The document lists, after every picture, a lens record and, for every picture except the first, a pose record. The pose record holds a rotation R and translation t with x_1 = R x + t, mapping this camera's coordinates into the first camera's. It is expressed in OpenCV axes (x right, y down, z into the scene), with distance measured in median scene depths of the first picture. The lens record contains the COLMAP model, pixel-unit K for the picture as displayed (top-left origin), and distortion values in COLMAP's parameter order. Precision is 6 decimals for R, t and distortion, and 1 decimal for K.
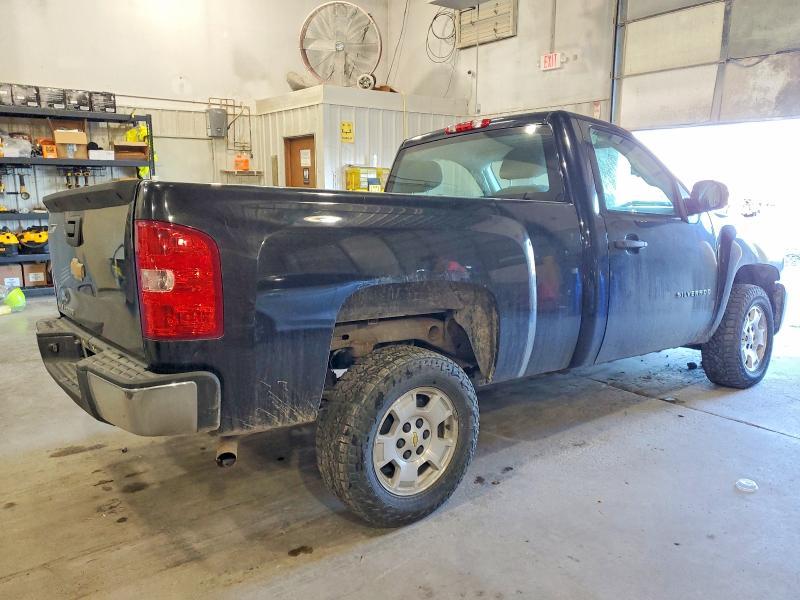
lens RADIAL K [[675.1, 0, 400.0], [0, 675.1, 300.0], [0, 0, 1]] dist [-0.003437, -0.008486]
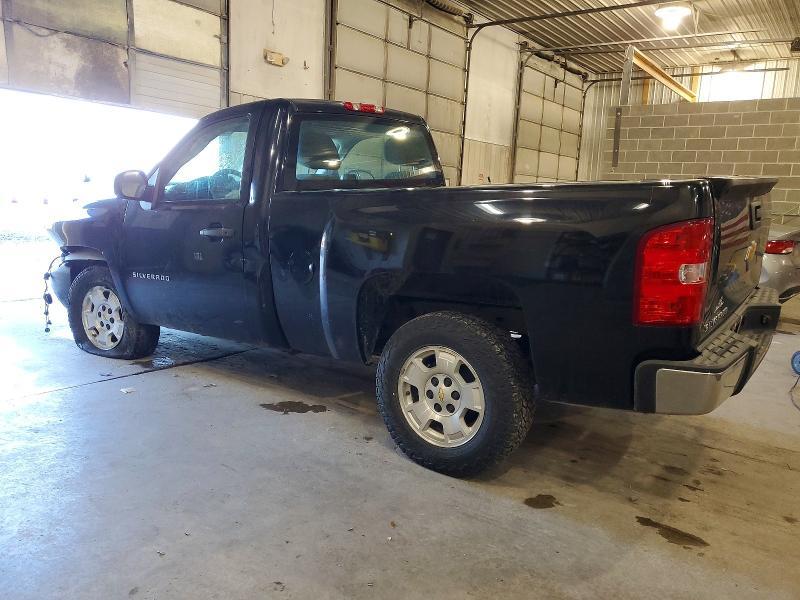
lens RADIAL K [[631.0, 0, 400.0], [0, 631.0, 300.0], [0, 0, 1]] dist [-0.000801, 0.003831]
pose [[-0.310623, -0.179578, 0.933416, -0.996506], [0.104569, 0.969576, 0.221333, -0.214324], [-0.944764, 0.166358, -0.282395, 1.444361]]
